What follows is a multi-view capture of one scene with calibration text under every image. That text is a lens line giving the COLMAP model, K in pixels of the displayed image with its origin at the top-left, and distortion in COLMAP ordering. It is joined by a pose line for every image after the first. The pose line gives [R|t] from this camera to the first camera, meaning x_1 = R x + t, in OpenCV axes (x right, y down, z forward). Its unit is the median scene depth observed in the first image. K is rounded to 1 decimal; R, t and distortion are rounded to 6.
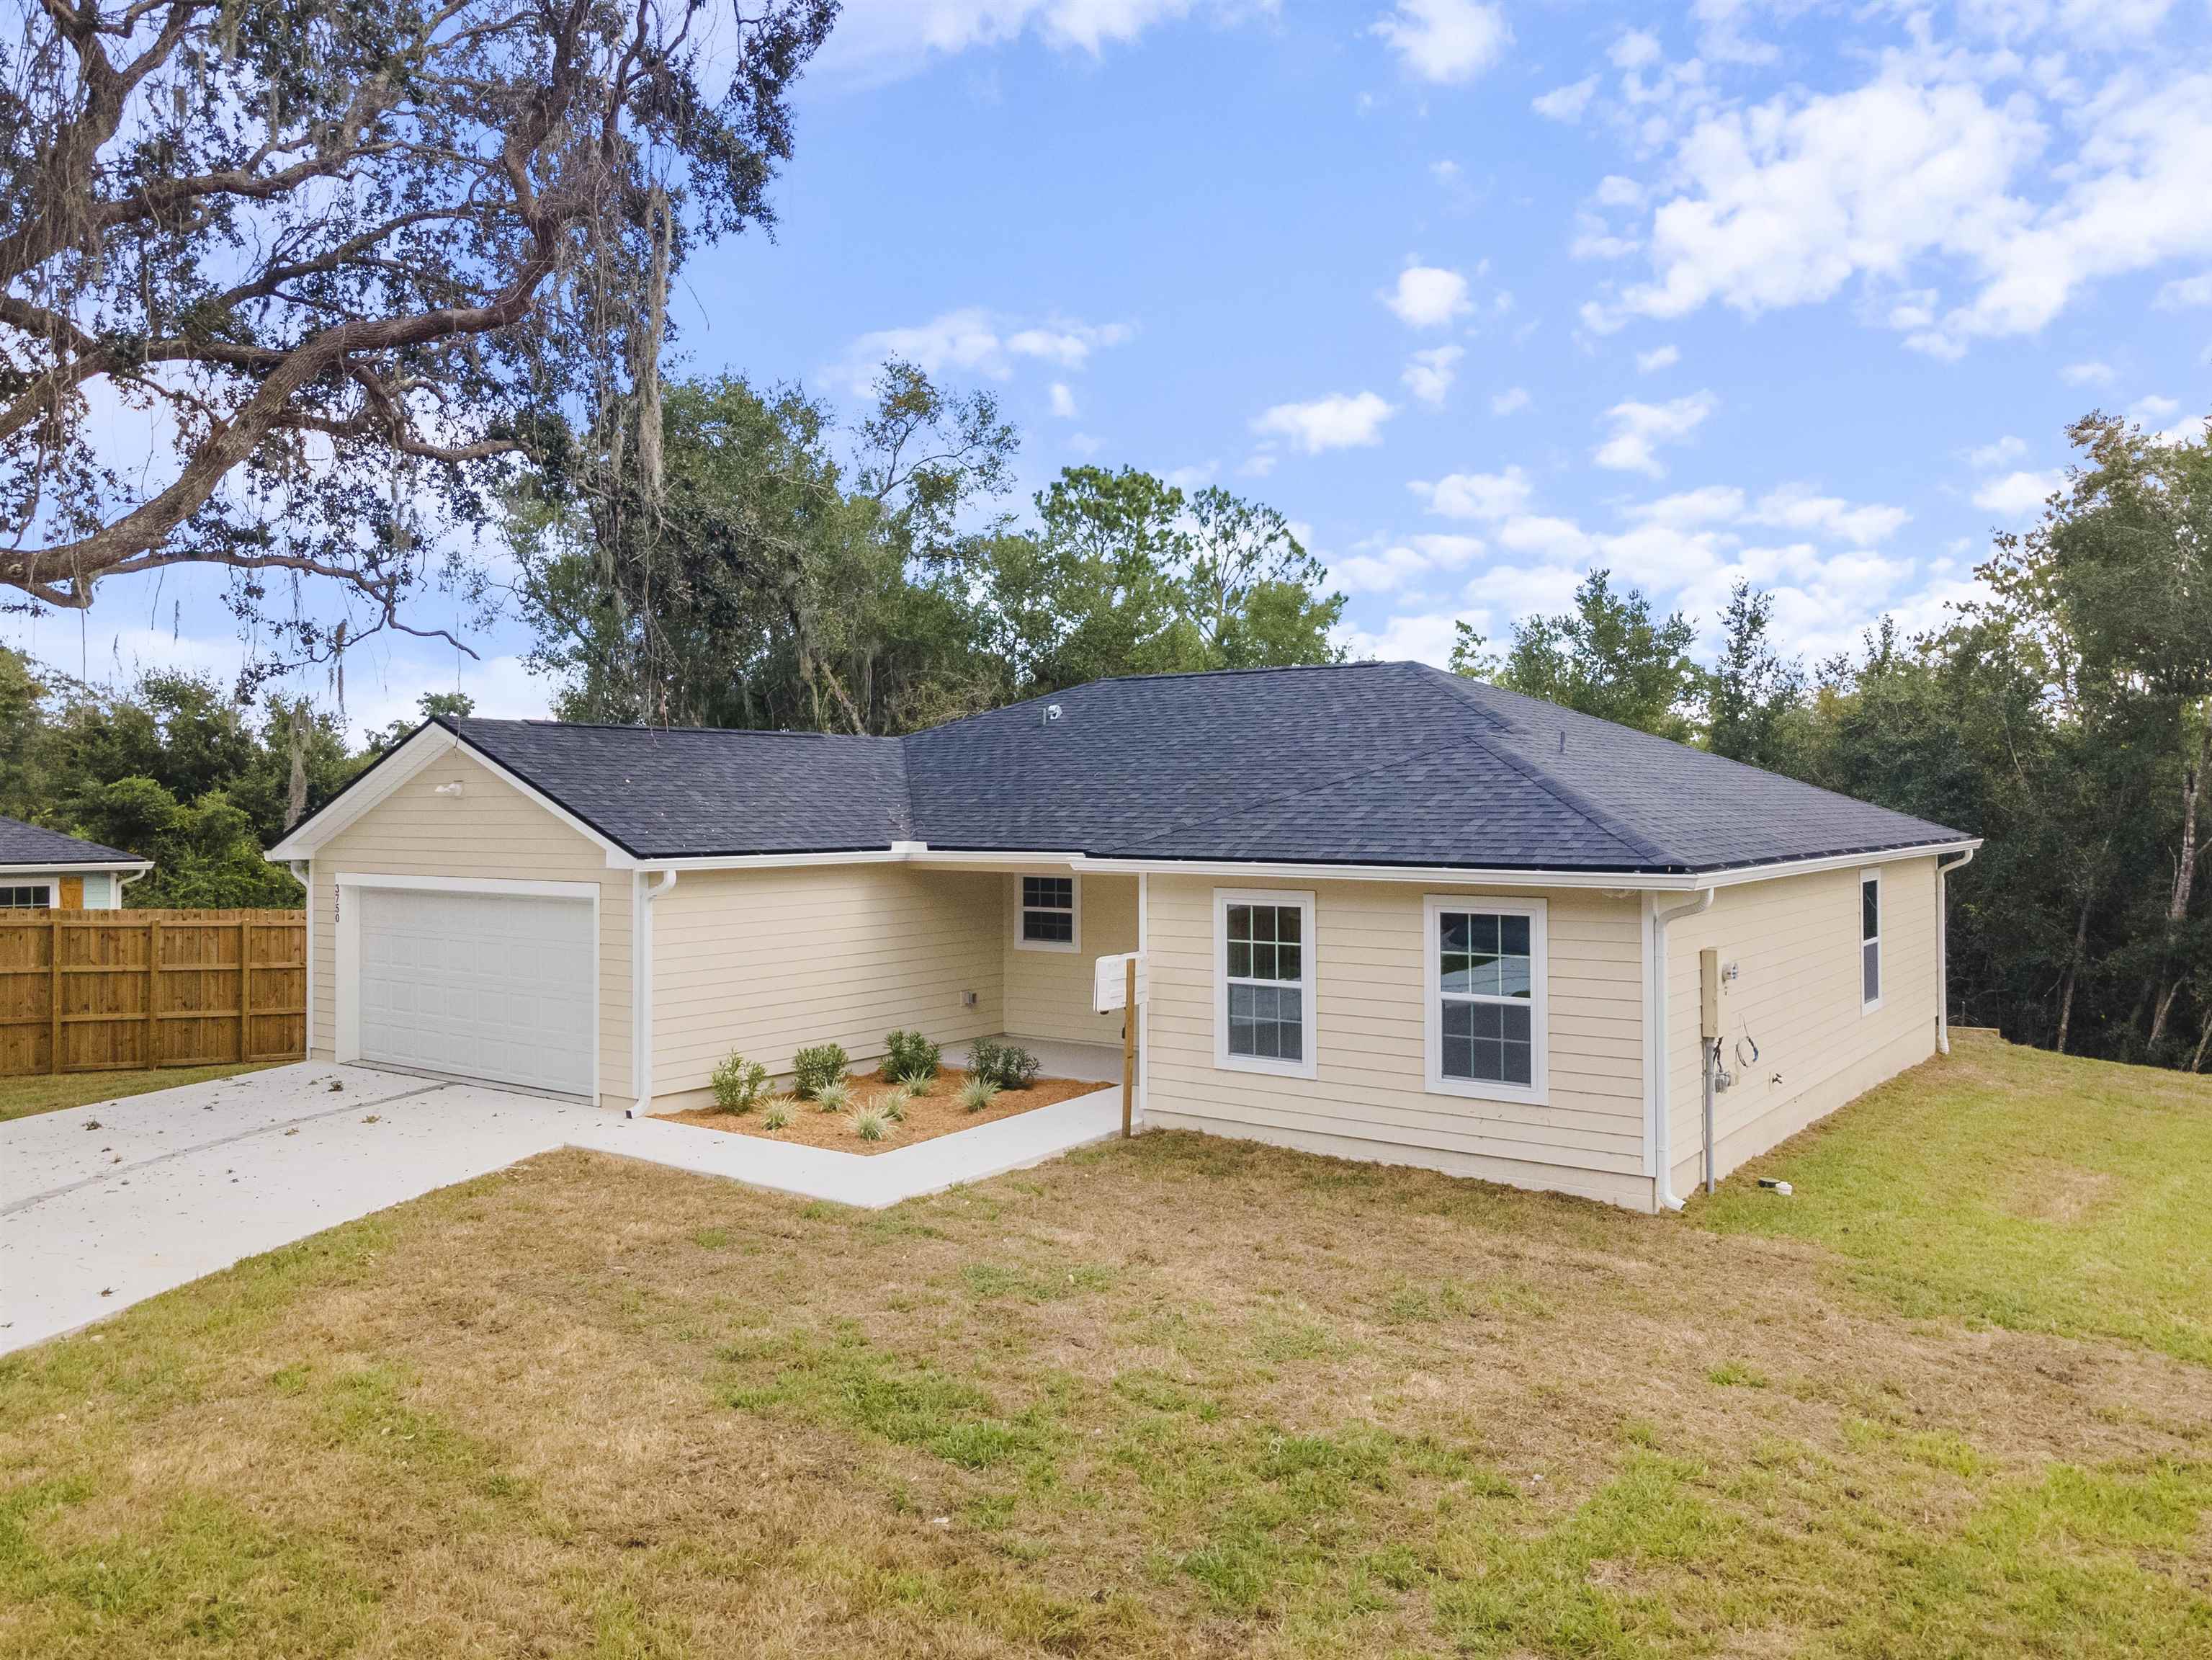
lens RADIAL K [[1636.4, 0, 1108.7], [0, 1636.4, 792.5], [0, 0, 1]] dist [0.001847, 0.063004]
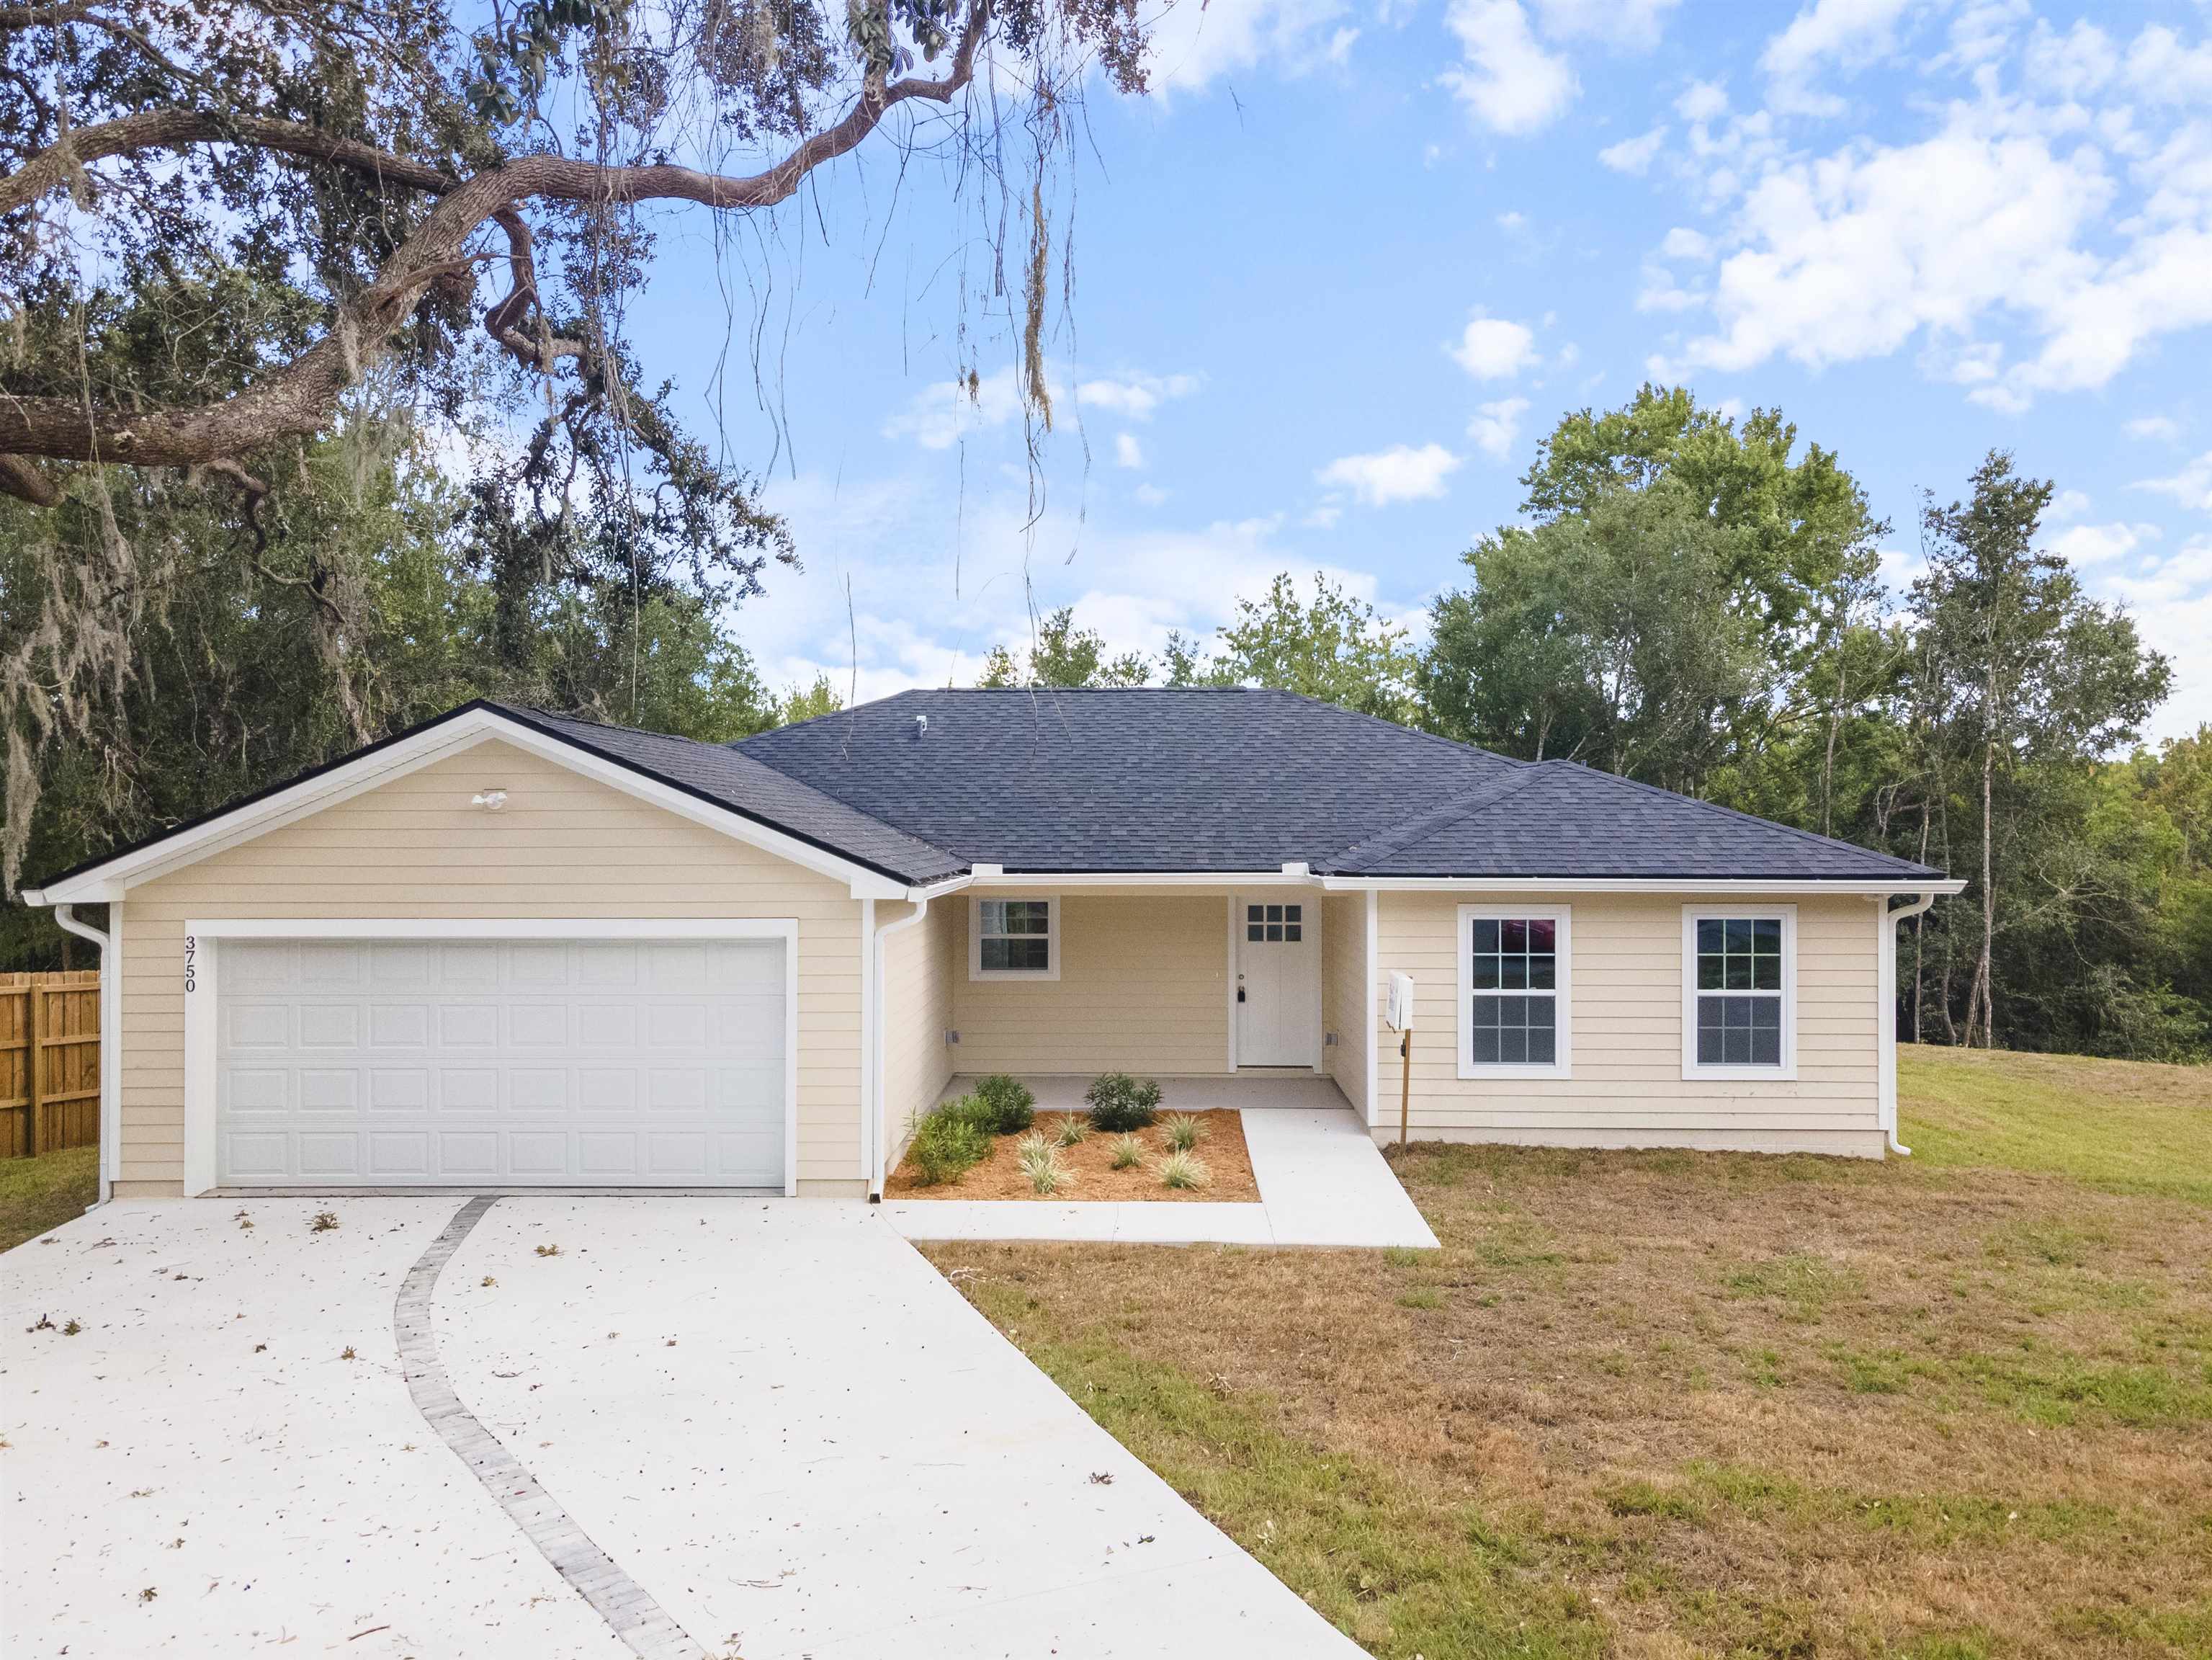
lens RADIAL K [[1622.0, 0, 1132.2], [0, 1622.0, 818.2], [0, 0, 1]] dist [0.024232, 0.012300]
pose [[0.819420, 0.005223, 0.573170, -0.648298], [-0.006434, 0.999979, 0.000086, 0.004857], [-0.573157, -0.003758, 0.819437, 0.257776]]
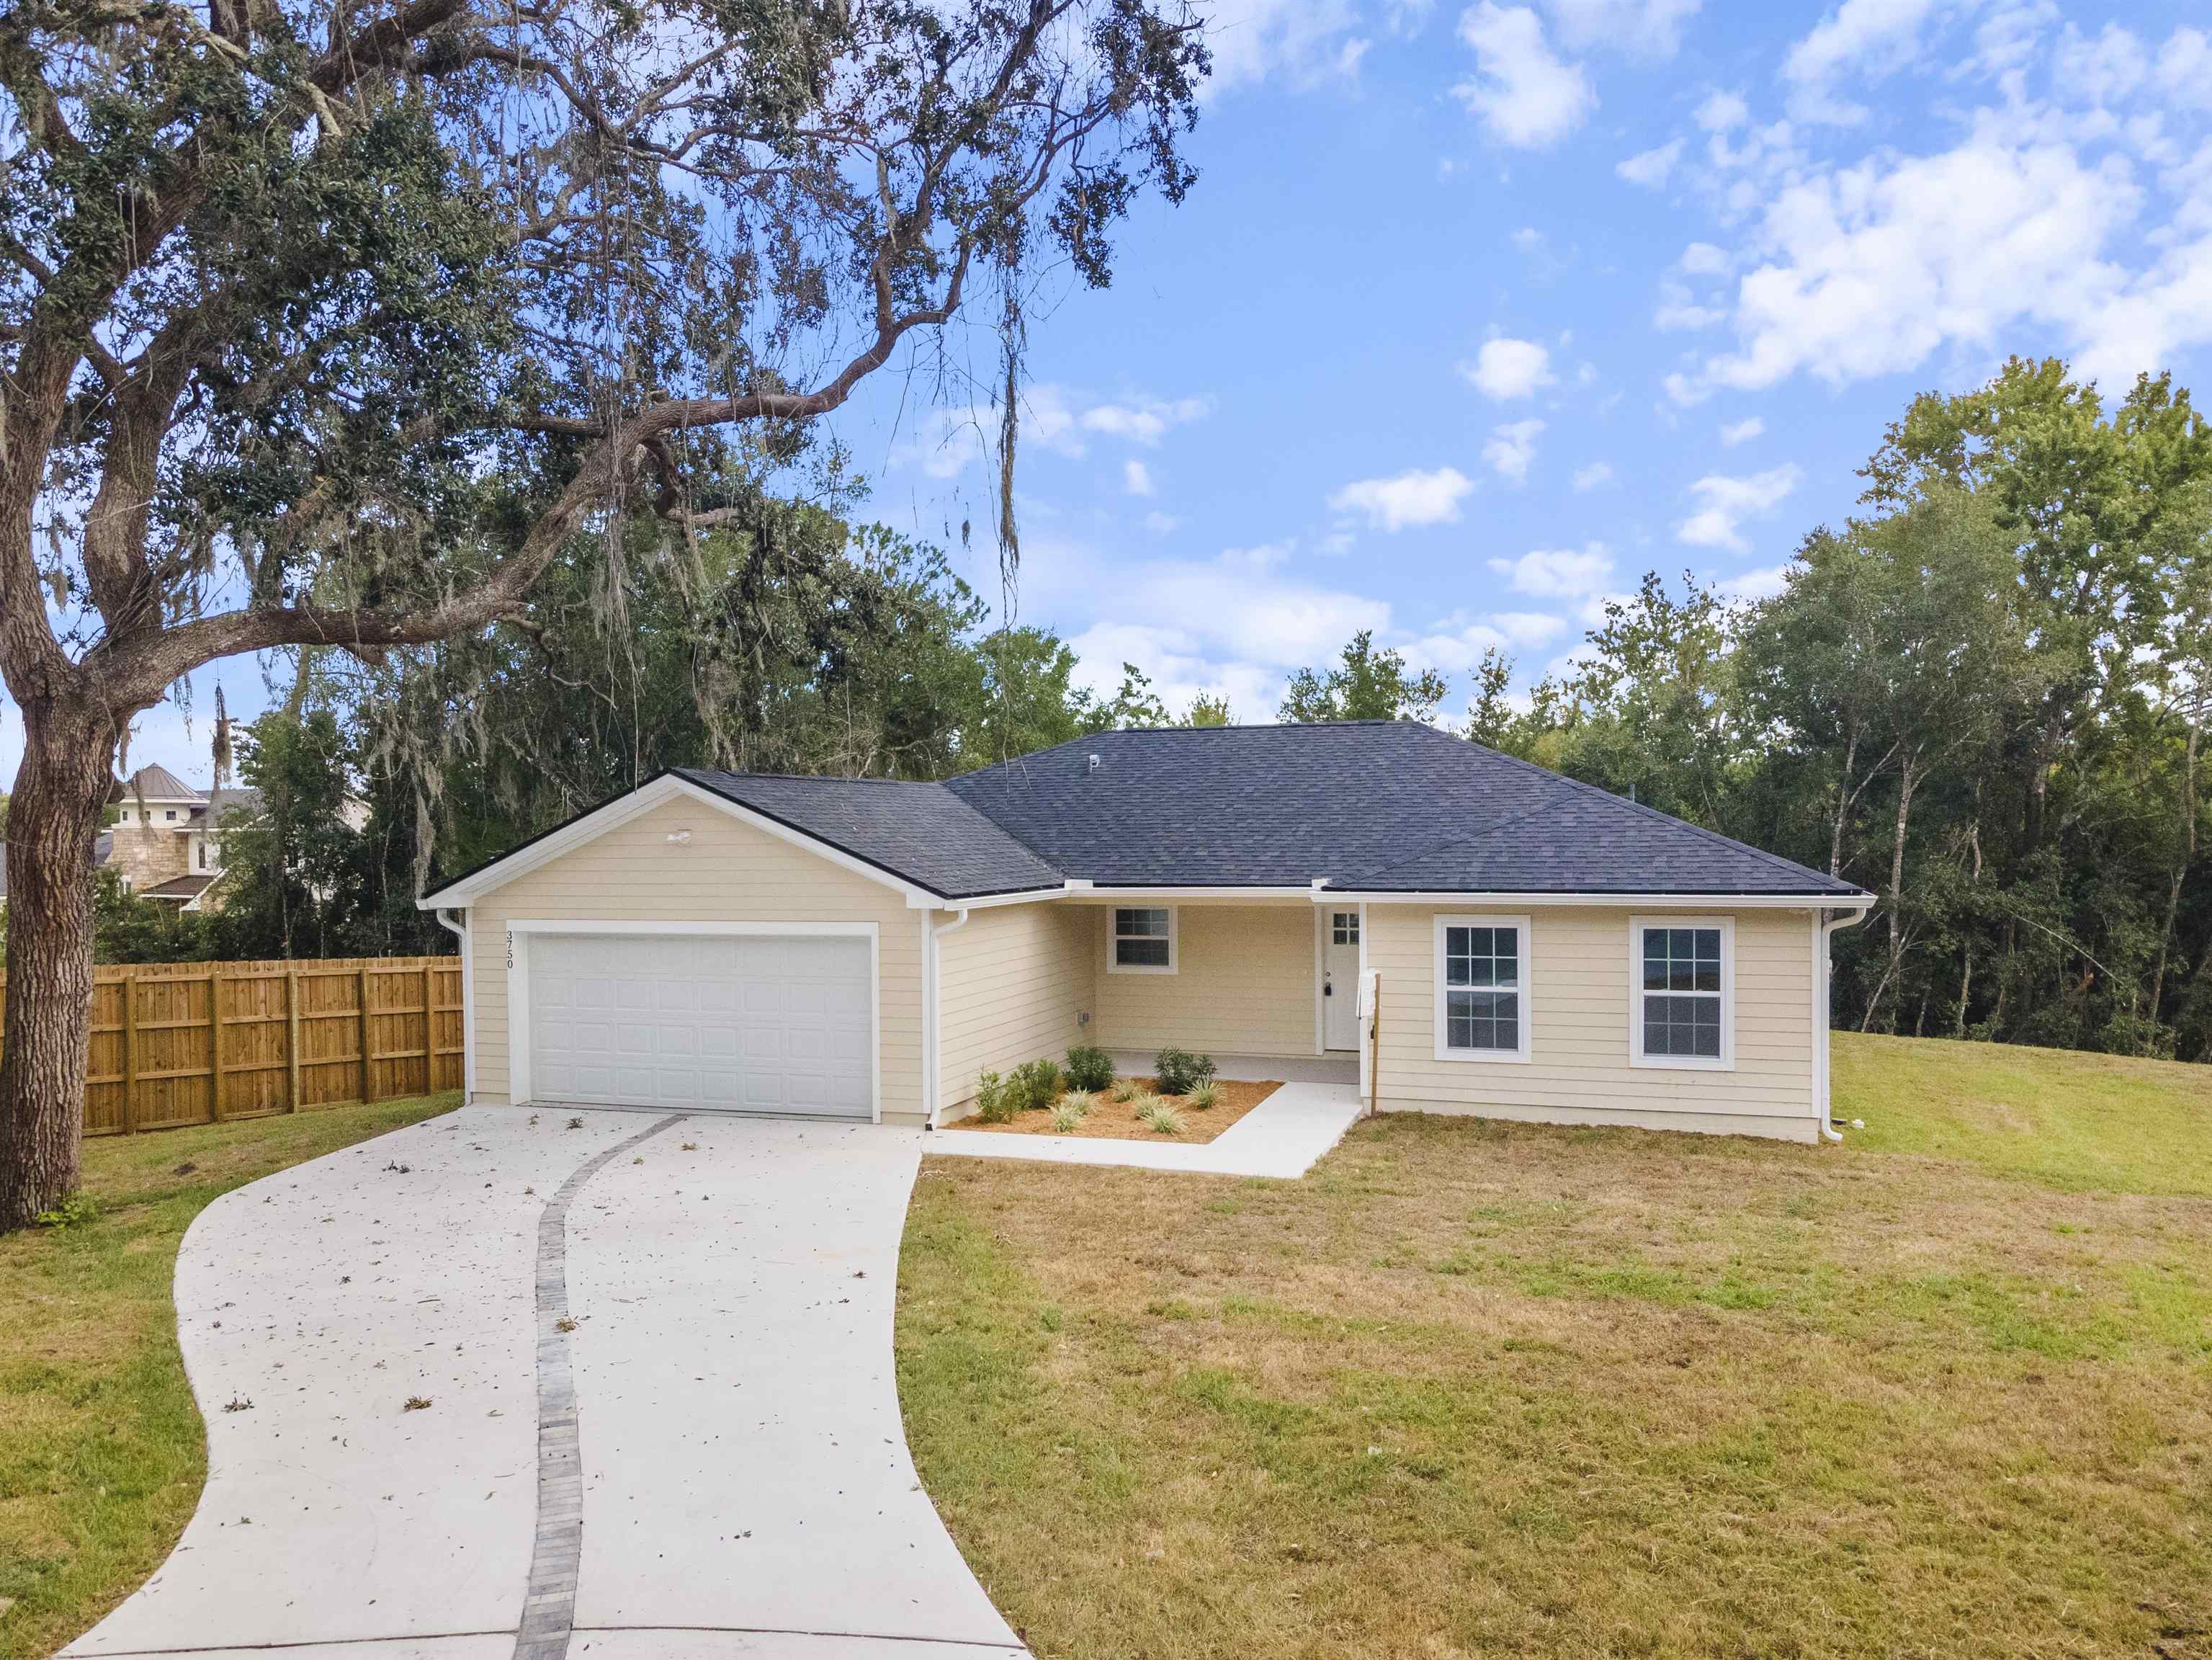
lens RADIAL K [[1648.2, 0, 1109.5], [0, 1648.2, 861.9], [0, 0, 1]] dist [0.001855, 0.067398]
pose [[0.955709, -0.013312, 0.294012, -0.497867], [0.005942, 0.999646, 0.025946, -0.013503], [-0.294253, -0.023050, 0.955450, -0.105115]]
